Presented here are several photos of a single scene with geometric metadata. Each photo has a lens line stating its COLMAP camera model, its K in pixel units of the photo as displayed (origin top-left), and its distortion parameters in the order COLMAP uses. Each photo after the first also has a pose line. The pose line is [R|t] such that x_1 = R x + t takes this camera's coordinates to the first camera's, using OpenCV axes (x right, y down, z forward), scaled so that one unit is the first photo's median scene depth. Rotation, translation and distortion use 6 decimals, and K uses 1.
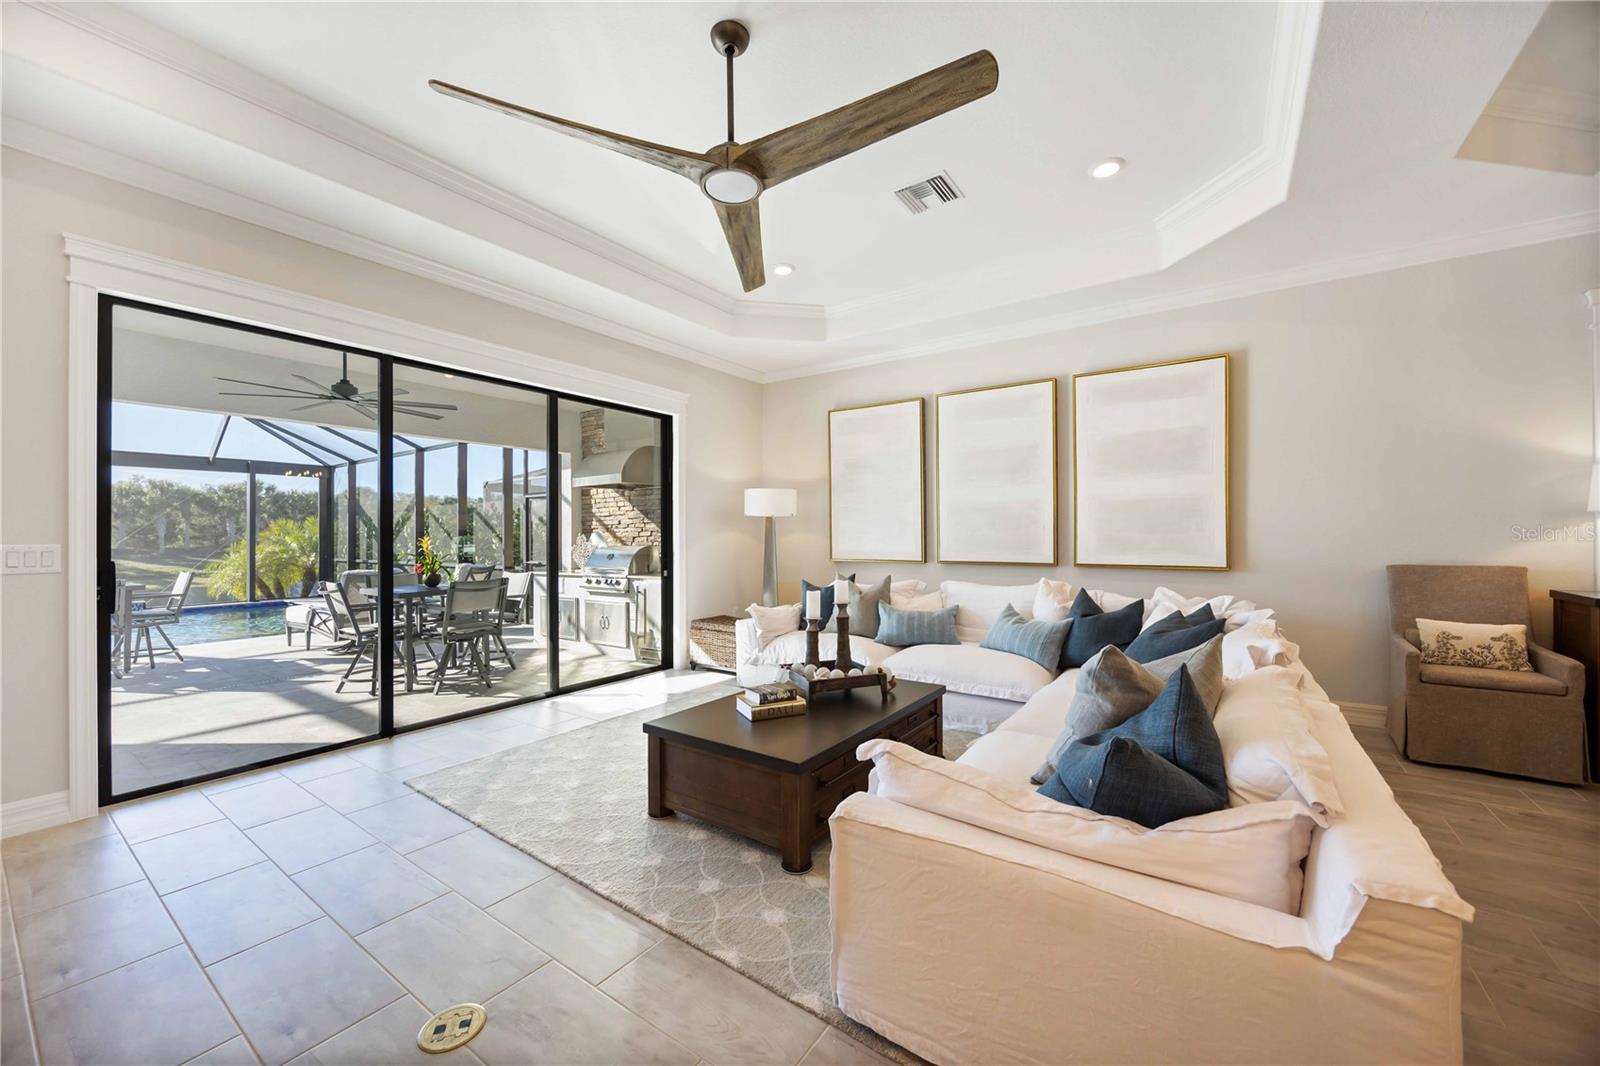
lens RADIAL K [[608.7, 0, 796.2], [0, 608.7, 530.8], [0, 0, 1]] dist [-0.006606, 0.000341]
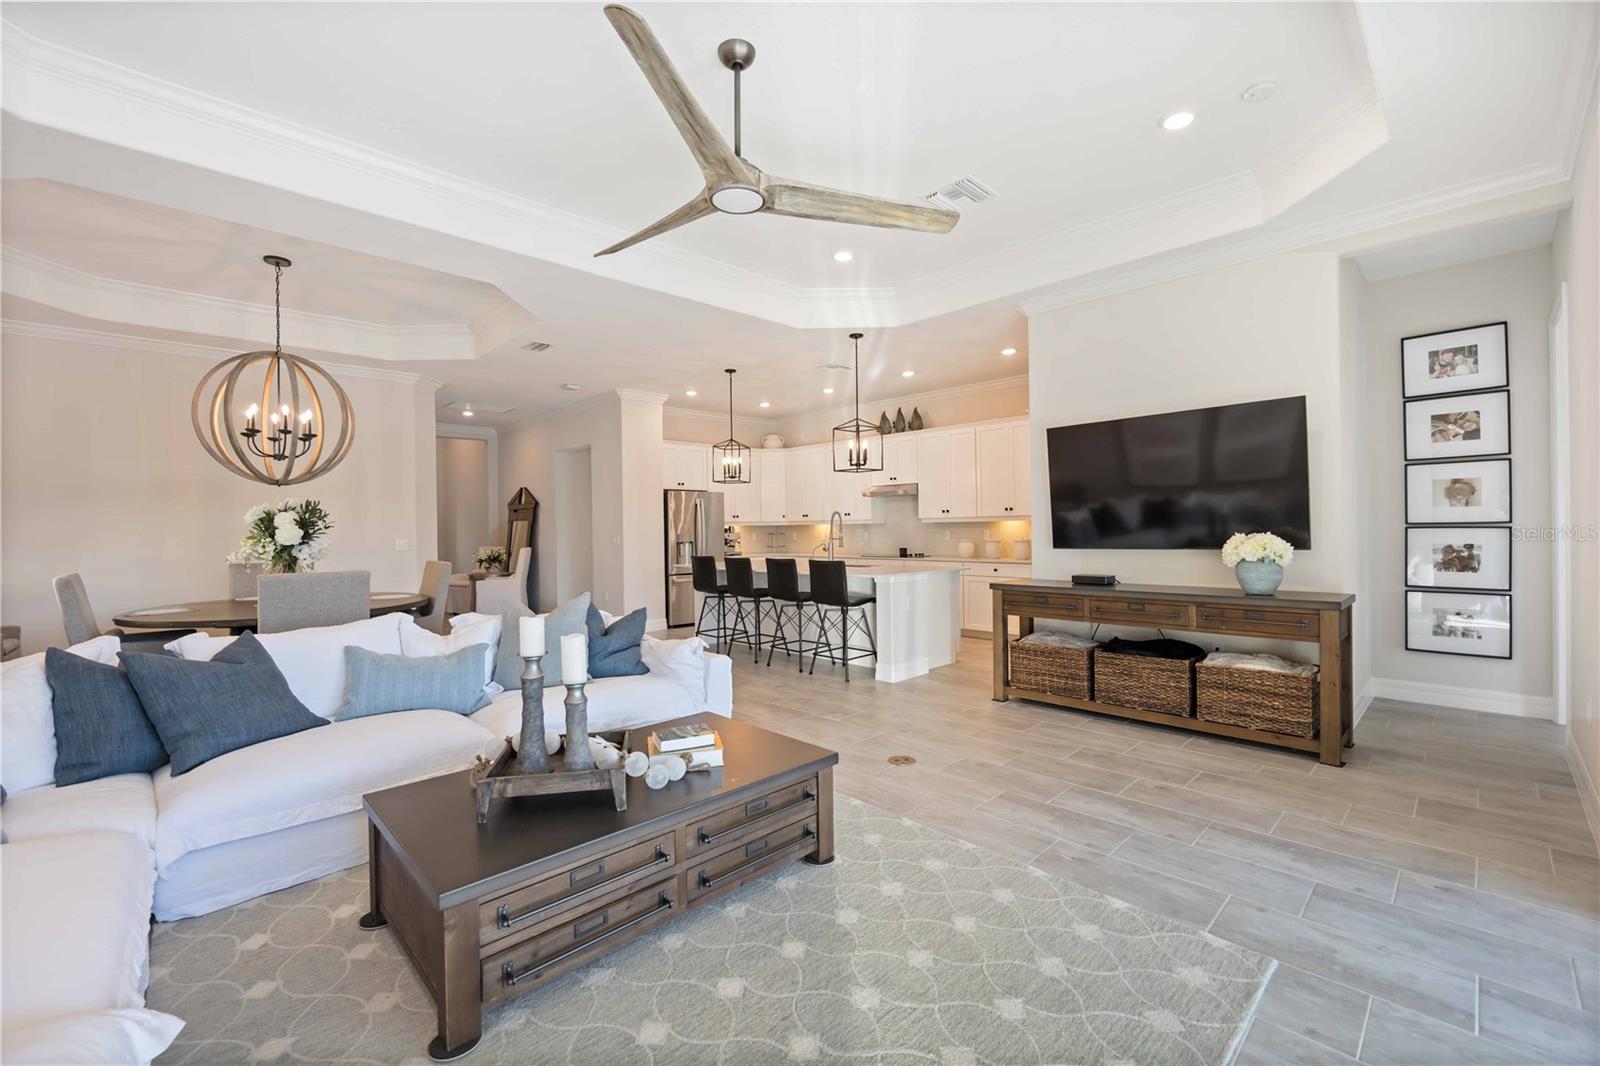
lens RADIAL K [[664.4, 0, 802.0], [0, 664.4, 530.3], [0, 0, 1]] dist [-0.014635, 0.000041]
pose [[-0.982098, 0.017473, 0.187560, -0.172091], [0.016761, 0.999845, -0.005383, 0.001398], [-0.187625, -0.002143, -0.982238, 0.863120]]
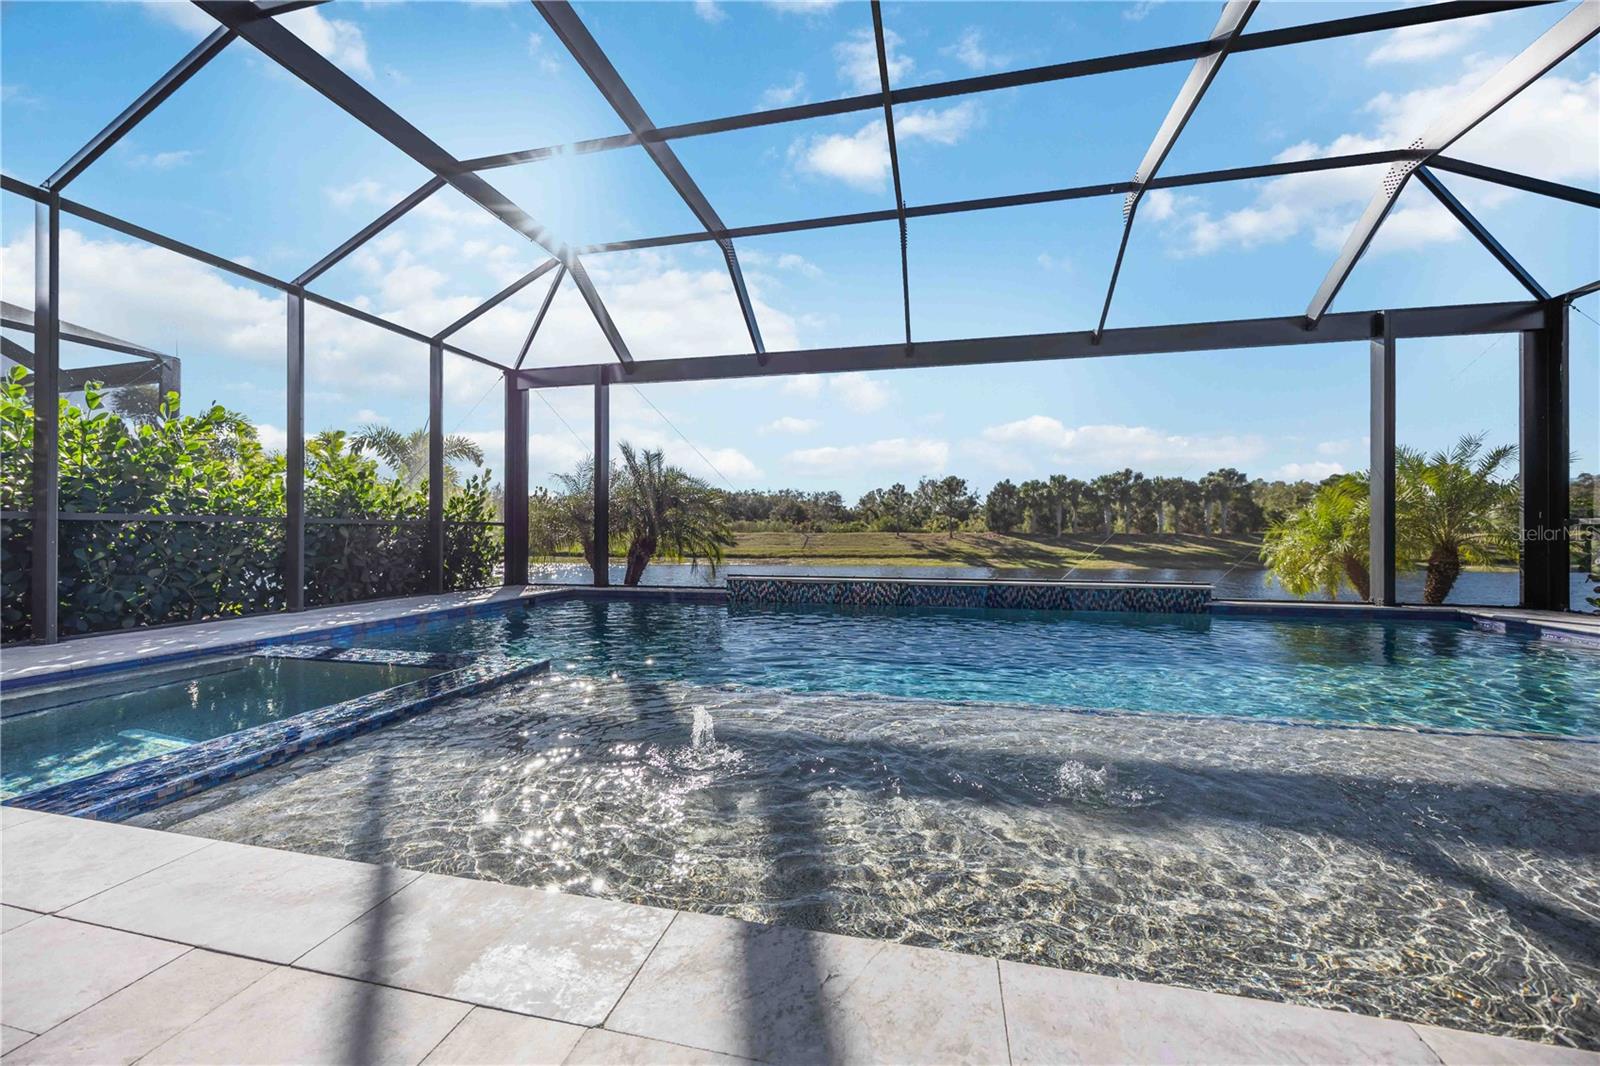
lens RADIAL K [[608.7, 0, 806.2], [0, 608.7, 534.0], [0, 0, 1]] dist [-0.006606, 0.000341]
pose [[0.386740, 0.009712, -0.922138, -1.420113], [0.005229, 0.999905, 0.012724, 0.114969], [0.922174, -0.009742, 0.386652, 0.878923]]
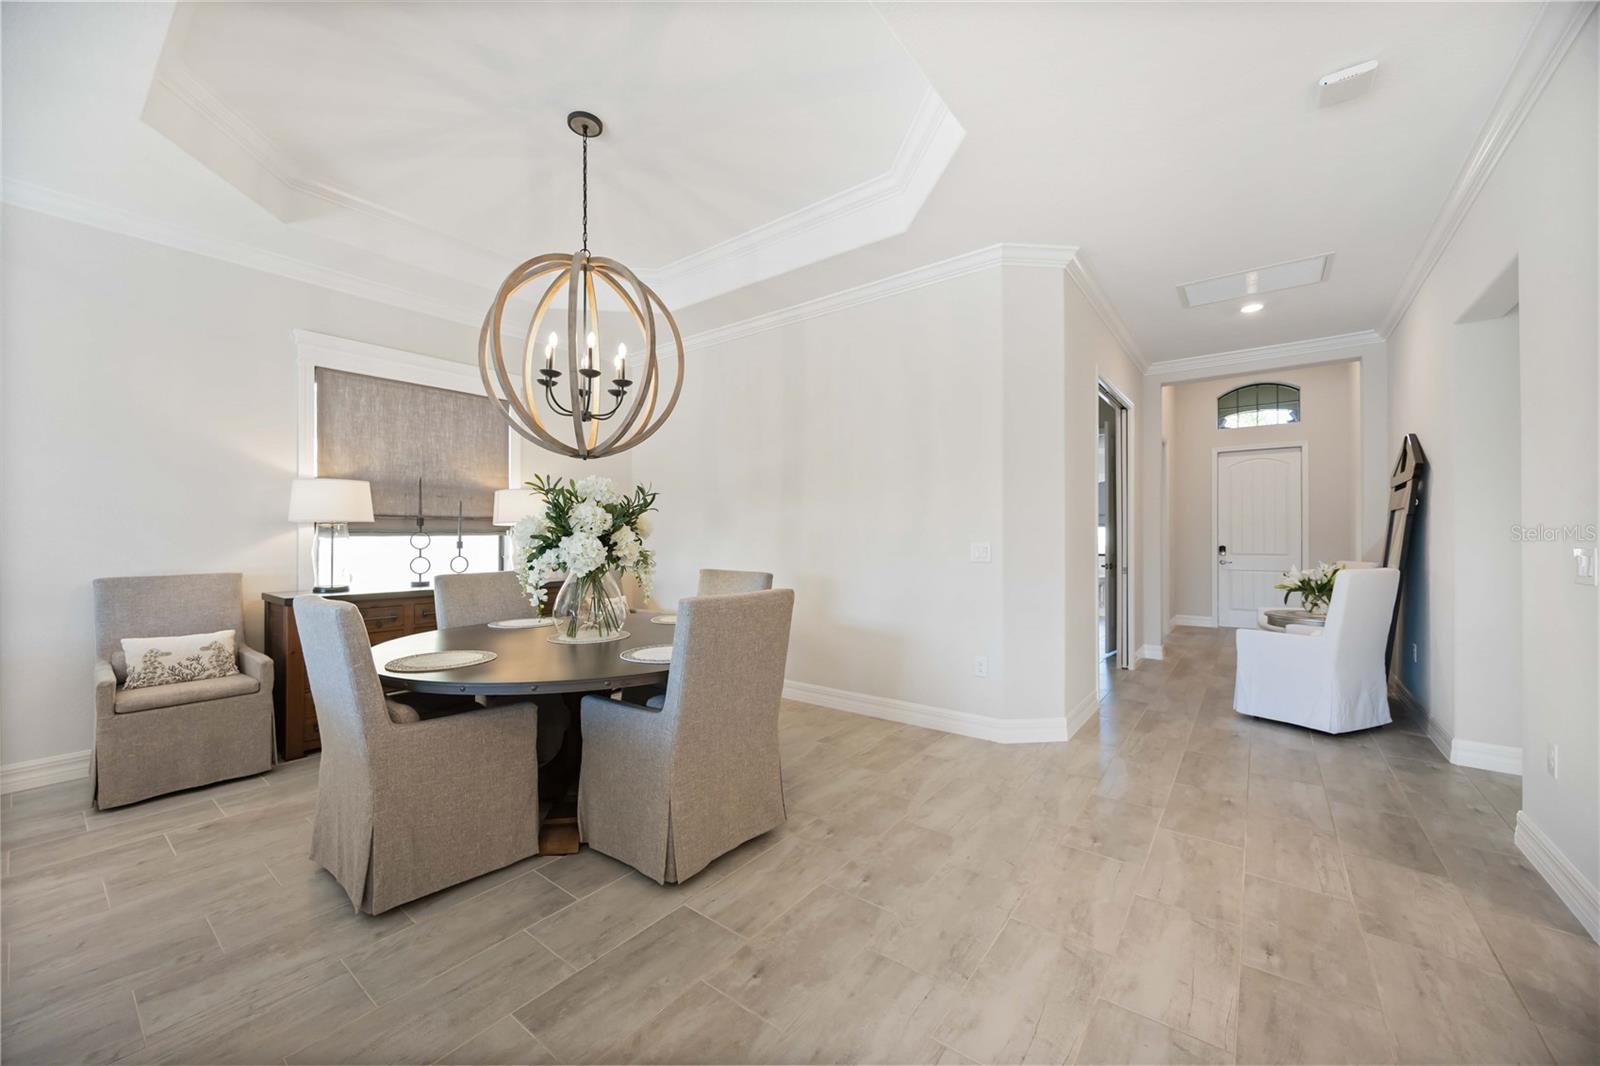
lens RADIAL K [[608.7, 0, 793.0], [0, 608.7, 535.9], [0, 0, 1]] dist [-0.006606, 0.000341]
pose [[0.044951, 0.005208, 0.998976, 0.114559], [-0.006005, 0.999970, -0.004943, -0.002744], [-0.998971, -0.005777, 0.044981, -0.000842]]
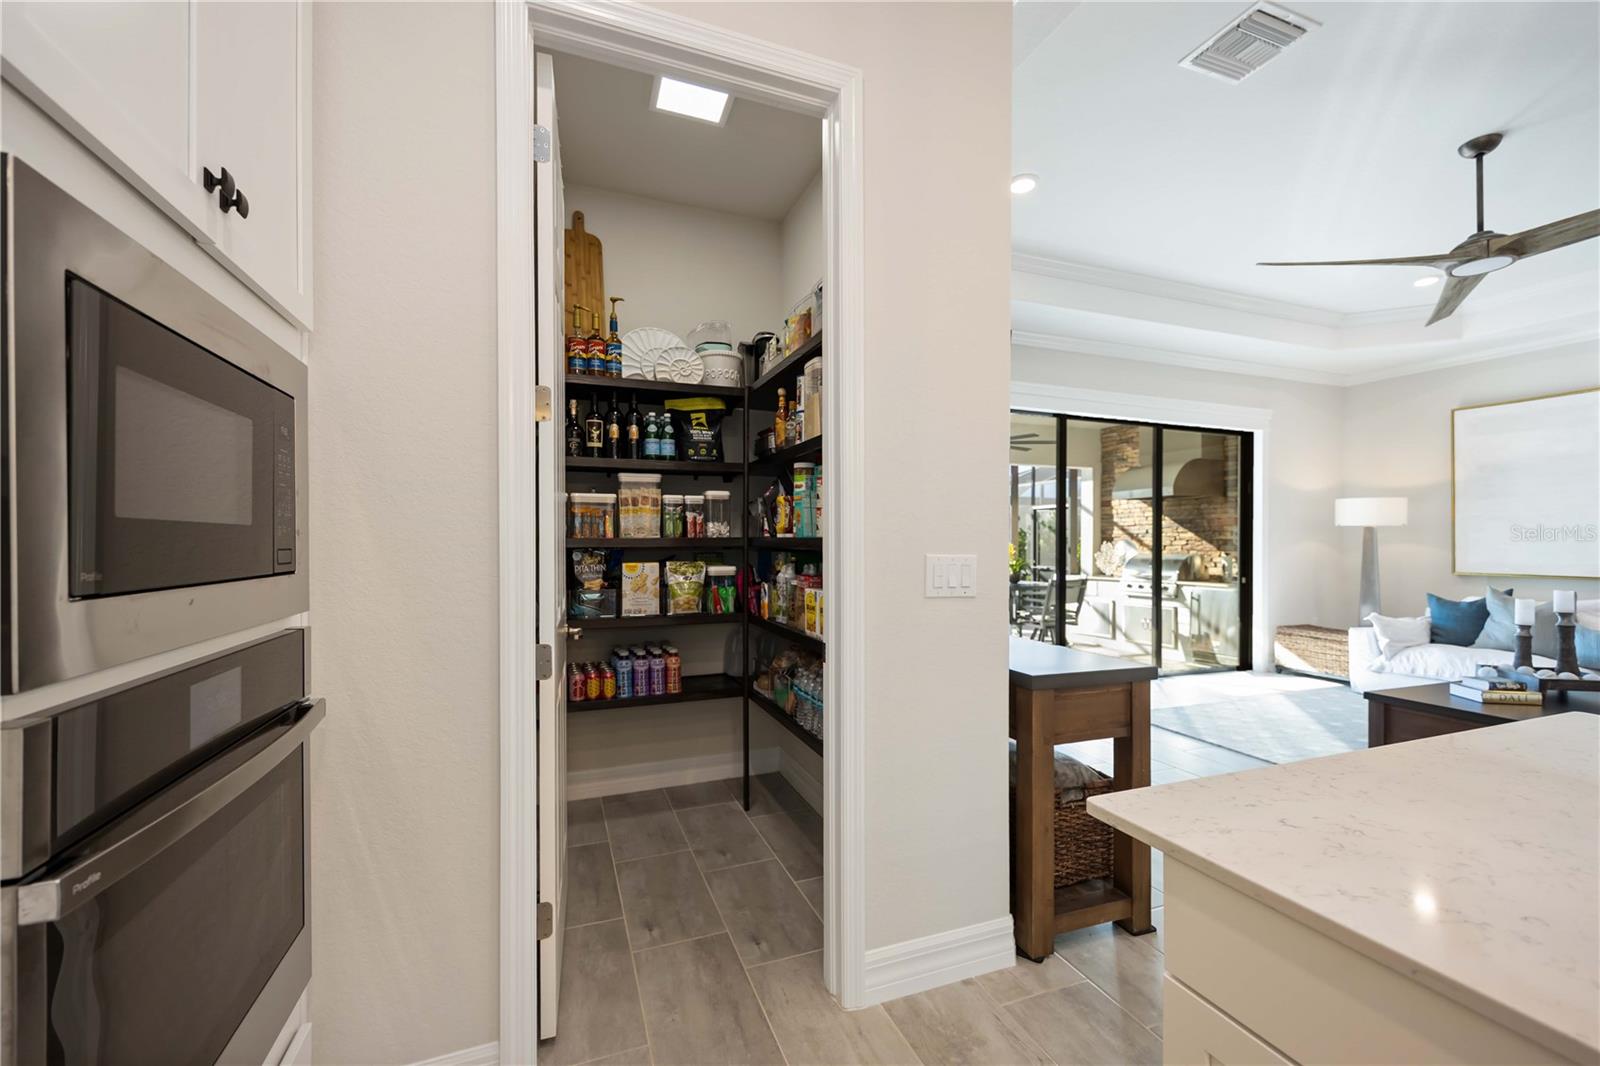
lens RADIAL K [[644.8, 0, 801.0], [0, 644.8, 542.0], [0, 0, 1]] dist [0.004861, -0.001001]
pose [[0.824515, 0.006999, -0.565797, -0.206667], [-0.002587, 0.999960, 0.008599, -0.005233], [0.565834, -0.005626, 0.824500, -0.363809]]
